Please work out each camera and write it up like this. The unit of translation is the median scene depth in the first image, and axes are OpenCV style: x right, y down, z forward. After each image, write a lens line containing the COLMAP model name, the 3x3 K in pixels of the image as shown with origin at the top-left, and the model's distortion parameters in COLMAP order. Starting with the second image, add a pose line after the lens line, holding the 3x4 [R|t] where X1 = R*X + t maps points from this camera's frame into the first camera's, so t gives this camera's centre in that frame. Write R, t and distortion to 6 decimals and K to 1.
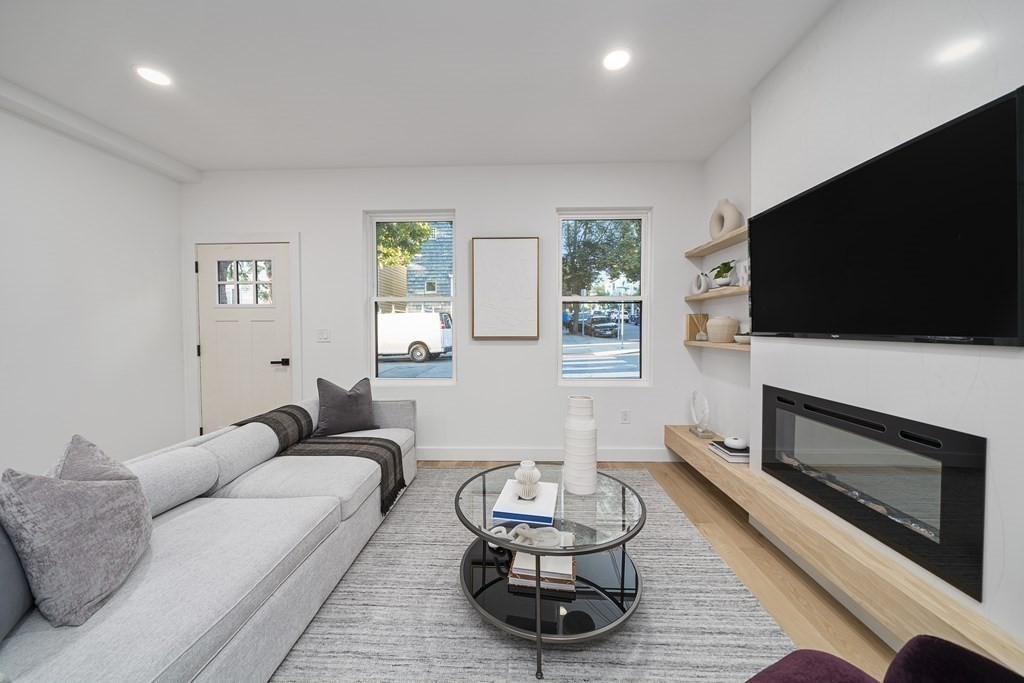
lens RADIAL K [[355.9, 0, 513.3], [0, 355.9, 332.8], [0, 0, 1]] dist [-0.001936, 0.000138]
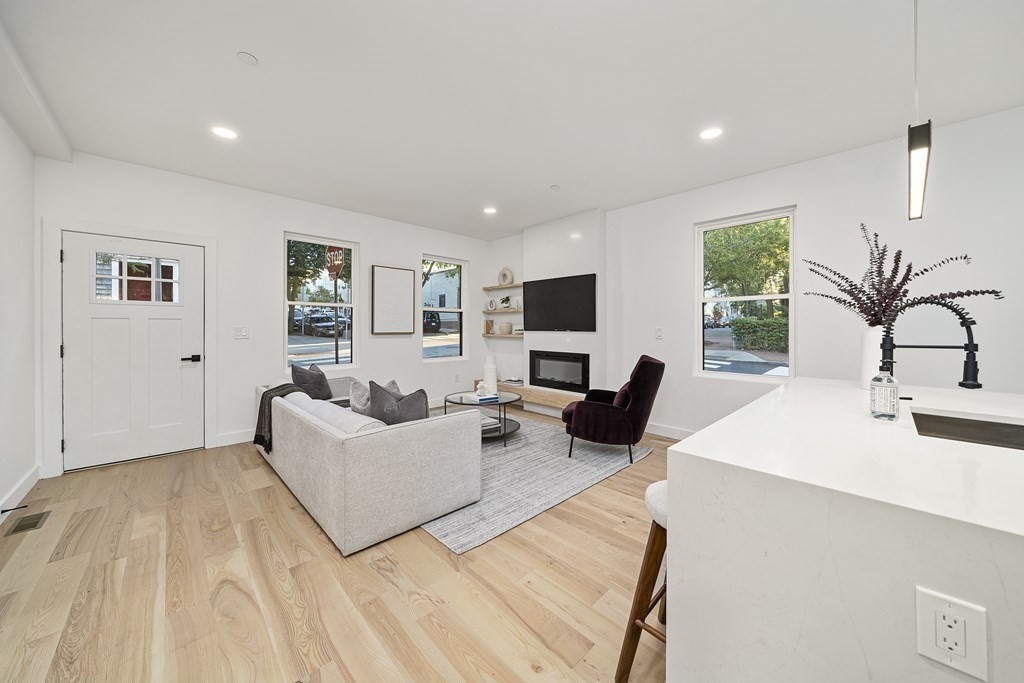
lens RADIAL K [[355.9, 0, 513.3], [0, 355.9, 332.8], [0, 0, 1]] dist [-0.001936, 0.000138]
pose [[0.693692, -0.008486, 0.720222, -0.995723], [0.007910, 0.999960, 0.004164, 0.012932], [-0.720229, 0.002808, 0.693731, -0.543836]]
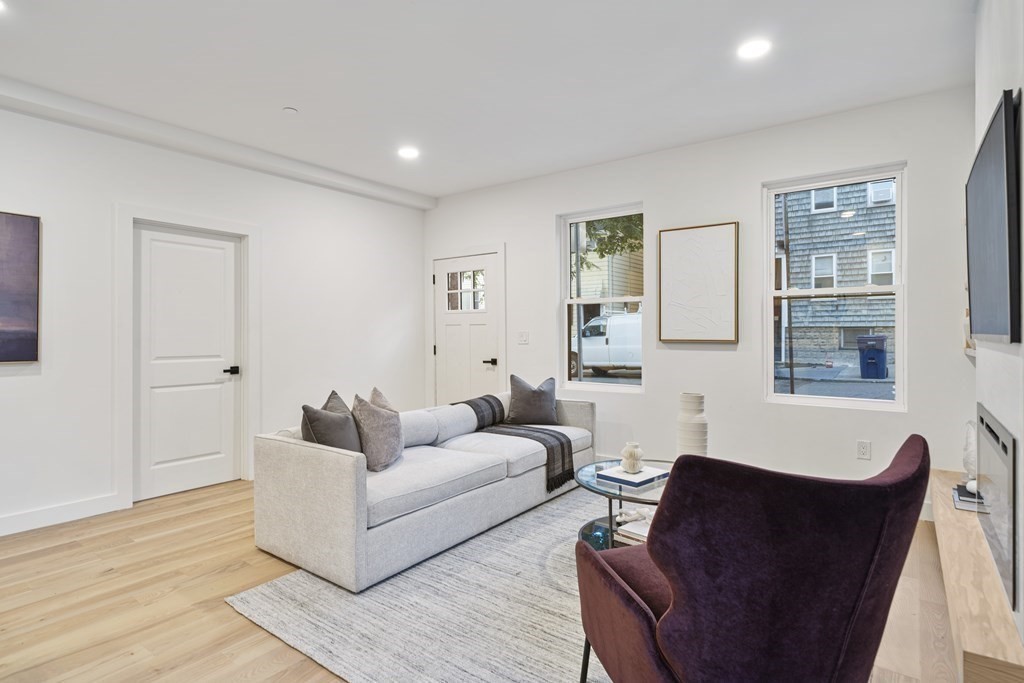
lens RADIAL K [[534.8, 0, 514.2], [0, 534.8, 333.9], [0, 0, 1]] dist [-0.000859, -0.000764]
pose [[0.825517, 0.000537, -0.564377, 0.453907], [-0.008215, 0.999905, -0.011064, 0.018124], [0.564318, 0.013770, 0.825443, -0.433641]]
